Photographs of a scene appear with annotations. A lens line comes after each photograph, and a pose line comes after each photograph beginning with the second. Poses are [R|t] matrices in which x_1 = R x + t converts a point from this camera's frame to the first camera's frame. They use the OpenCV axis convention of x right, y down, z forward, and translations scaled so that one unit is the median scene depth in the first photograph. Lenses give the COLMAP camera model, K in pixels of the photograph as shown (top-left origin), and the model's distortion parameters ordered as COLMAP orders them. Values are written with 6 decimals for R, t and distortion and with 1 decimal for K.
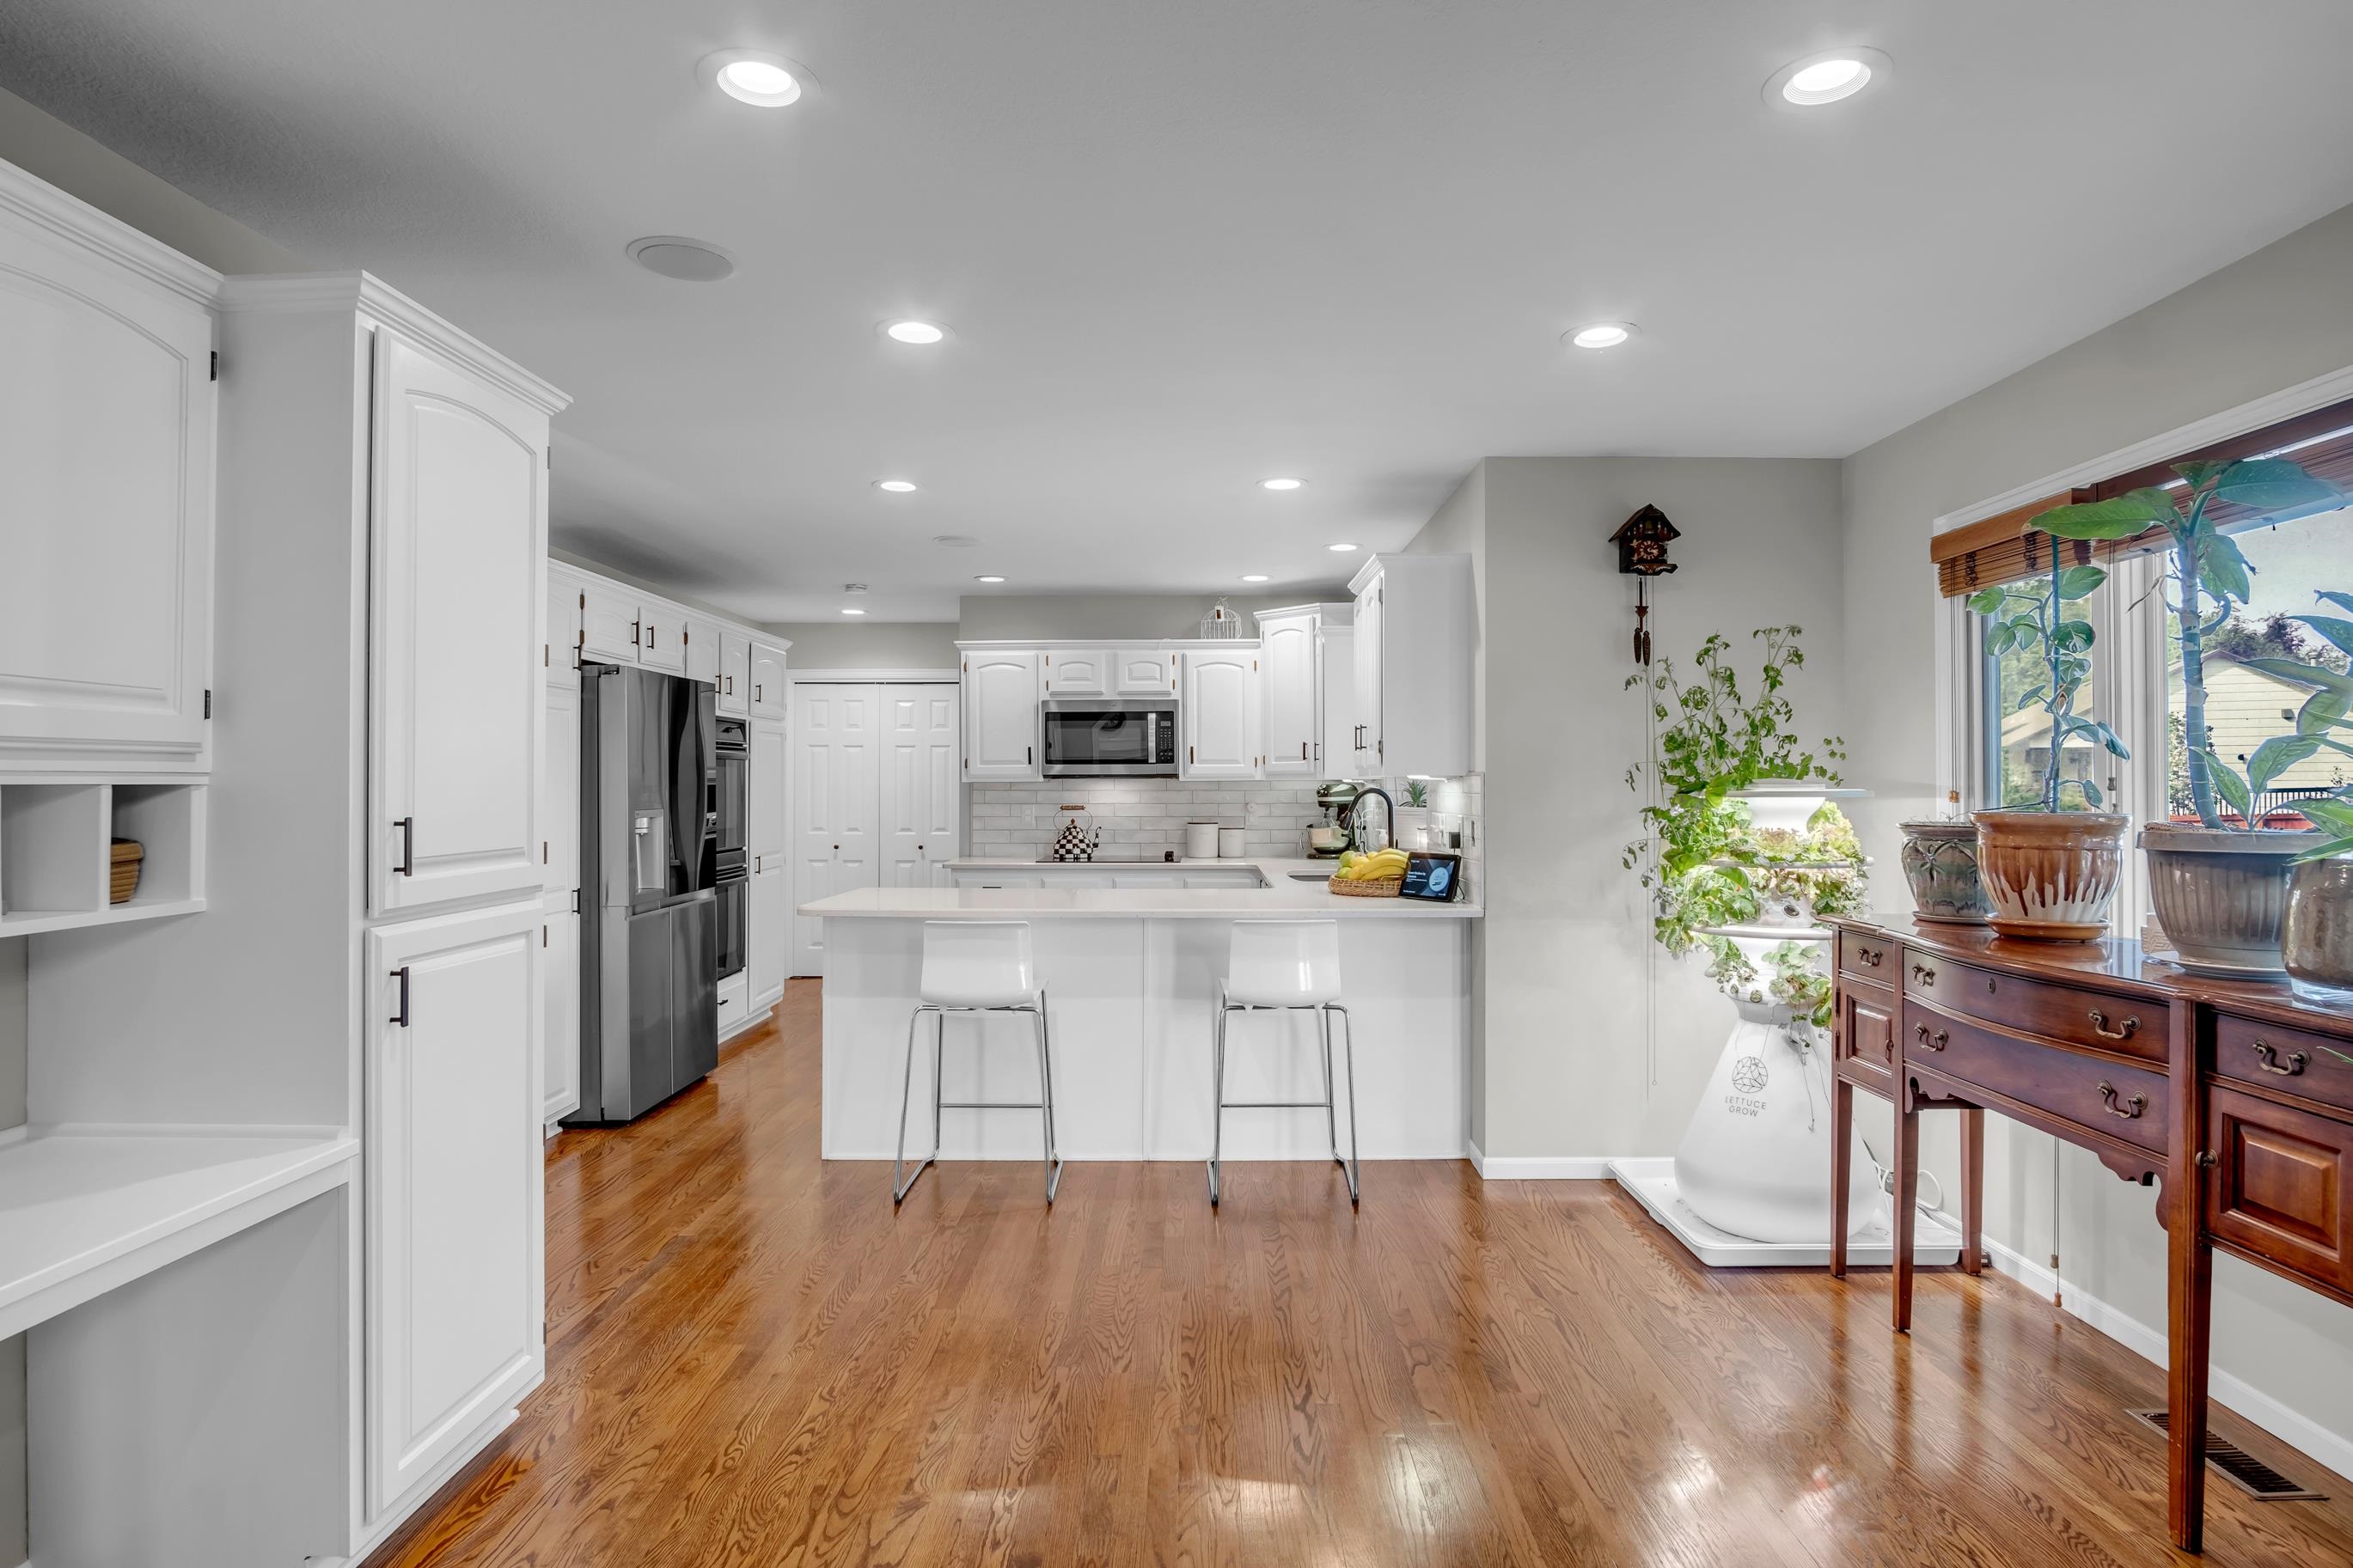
lens RADIAL K [[1279.6, 0, 1169.0], [0, 1279.6, 764.5], [0, 0, 1]] dist [-0.023512, 0.001742]
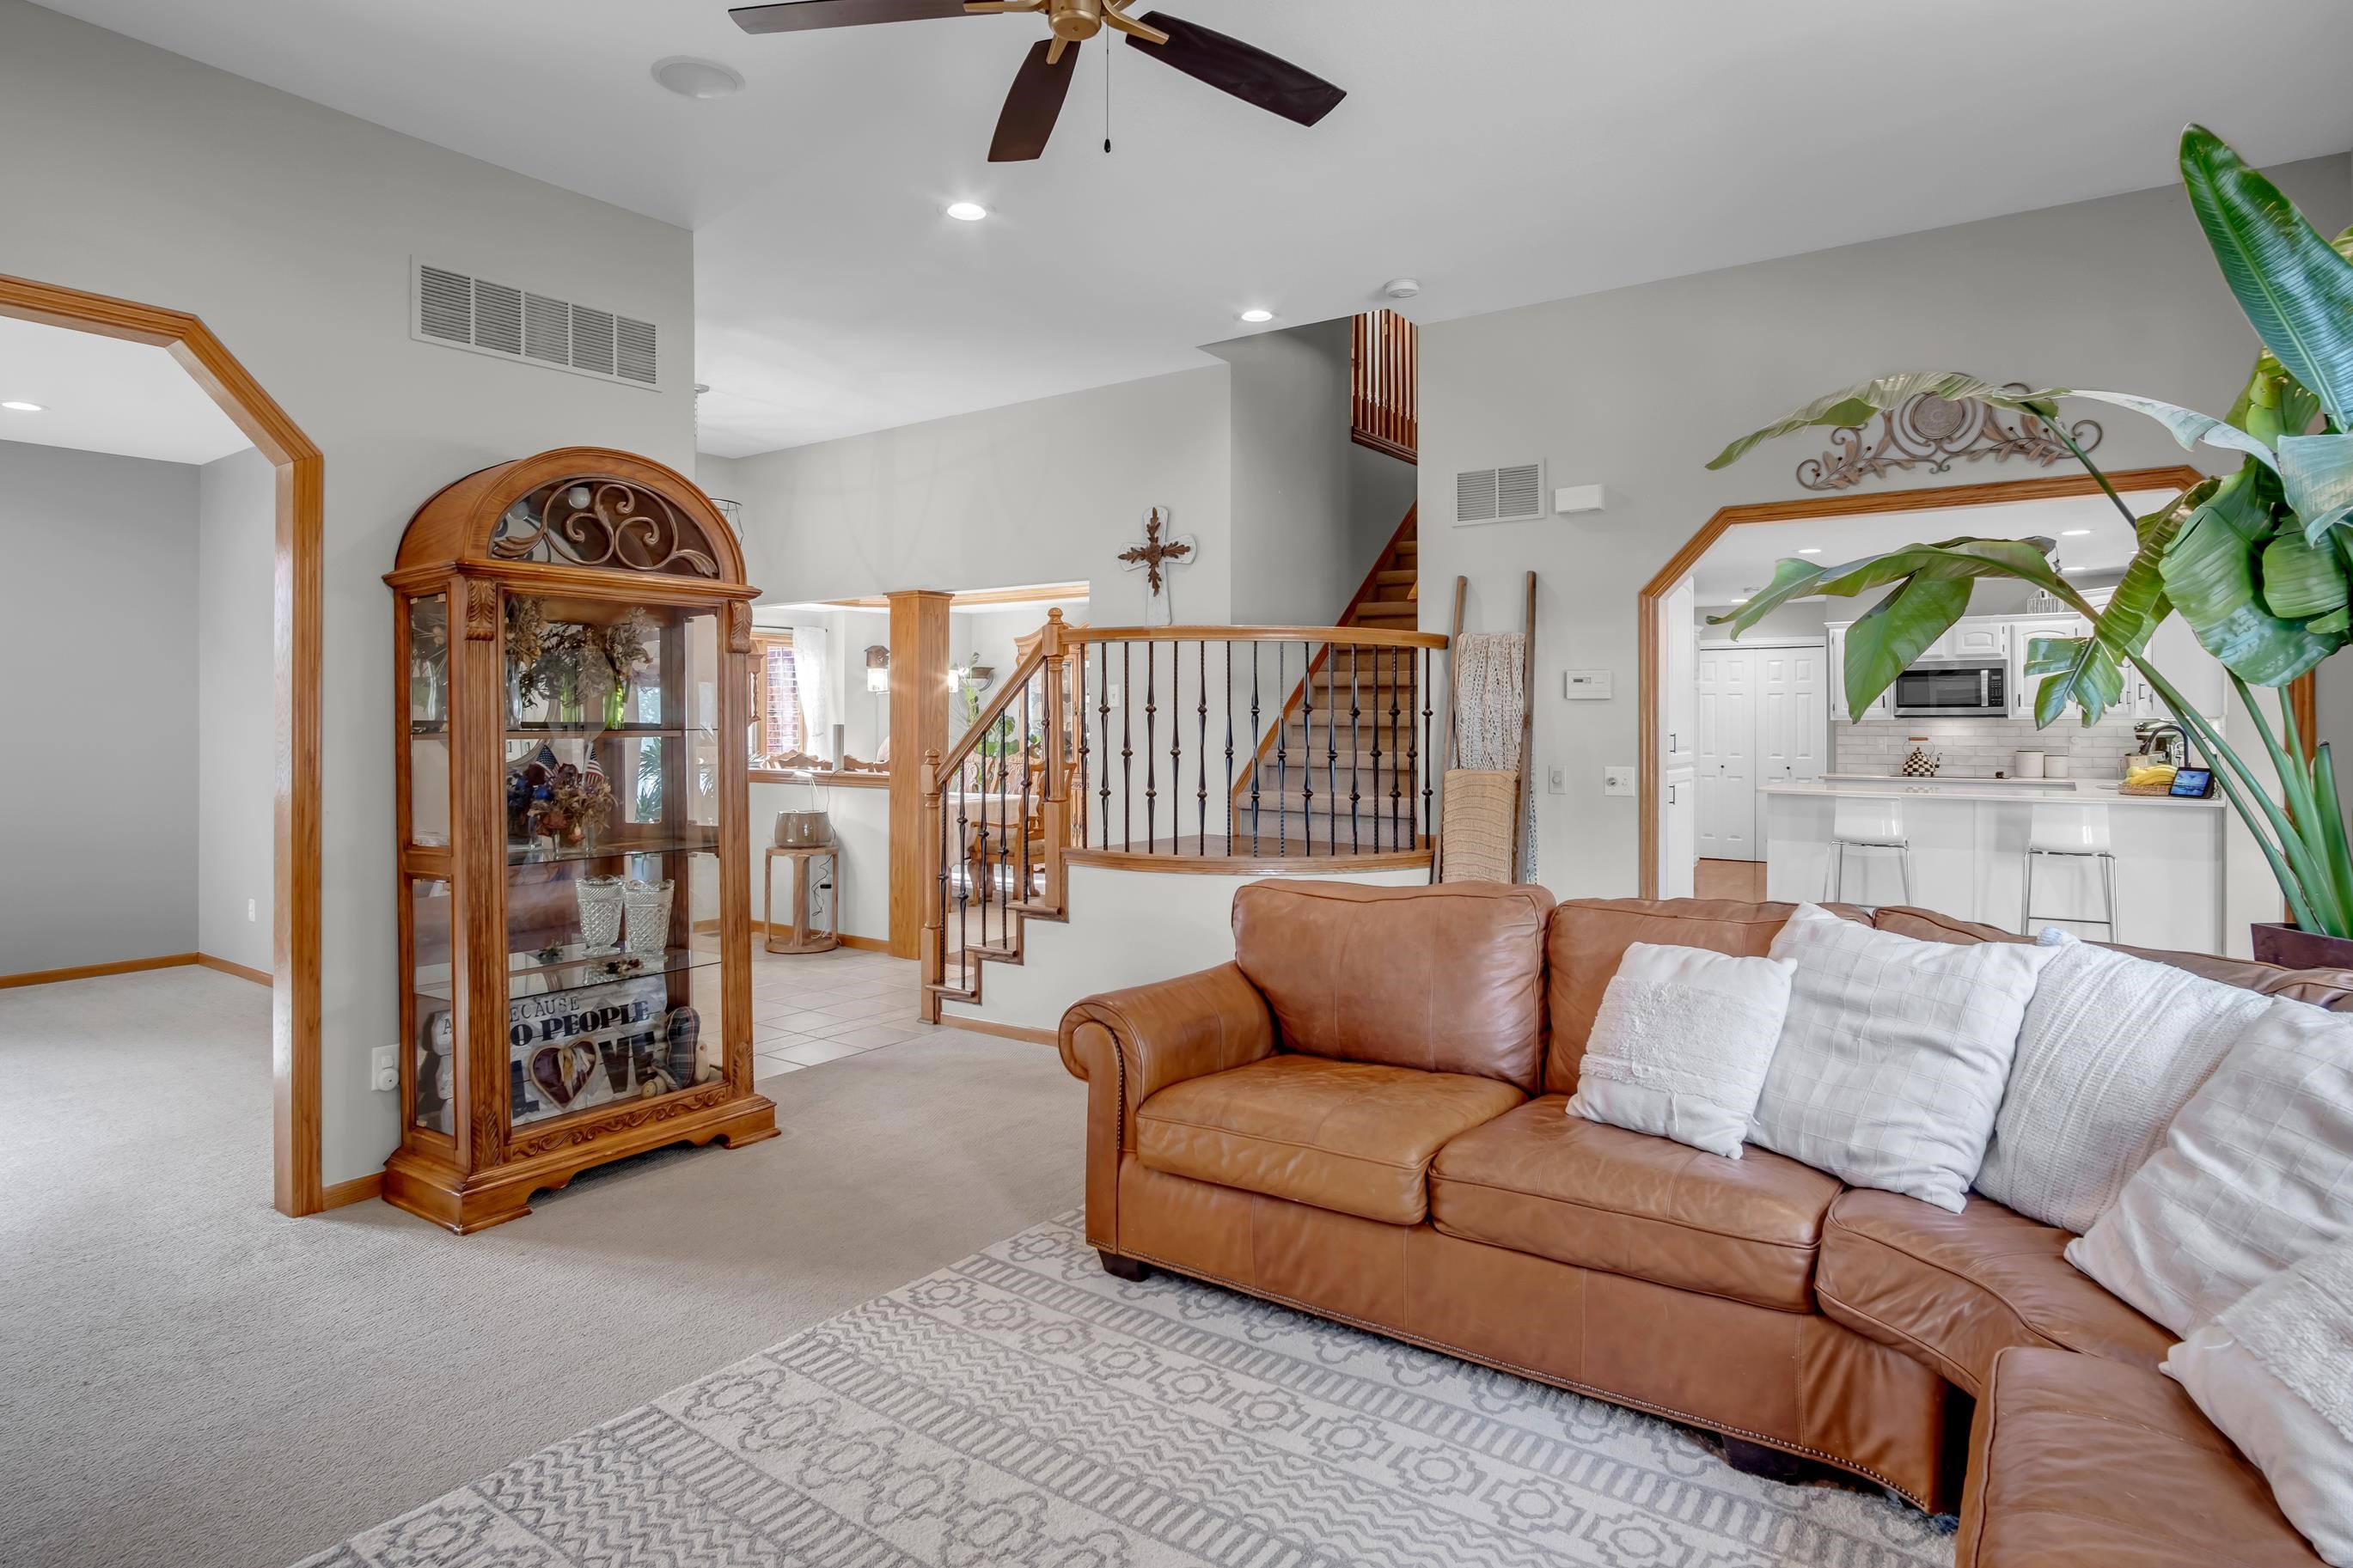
lens RADIAL K [[1276.8, 0, 1179.6], [0, 1276.8, 715.2], [0, 0, 1]] dist [-0.014968, 0.000486]
pose [[0.832036, -0.001526, -0.554720, 0.022778], [0.005596, 0.999968, 0.005642, -0.004015], [0.554694, -0.007799, 0.832018, -0.594680]]
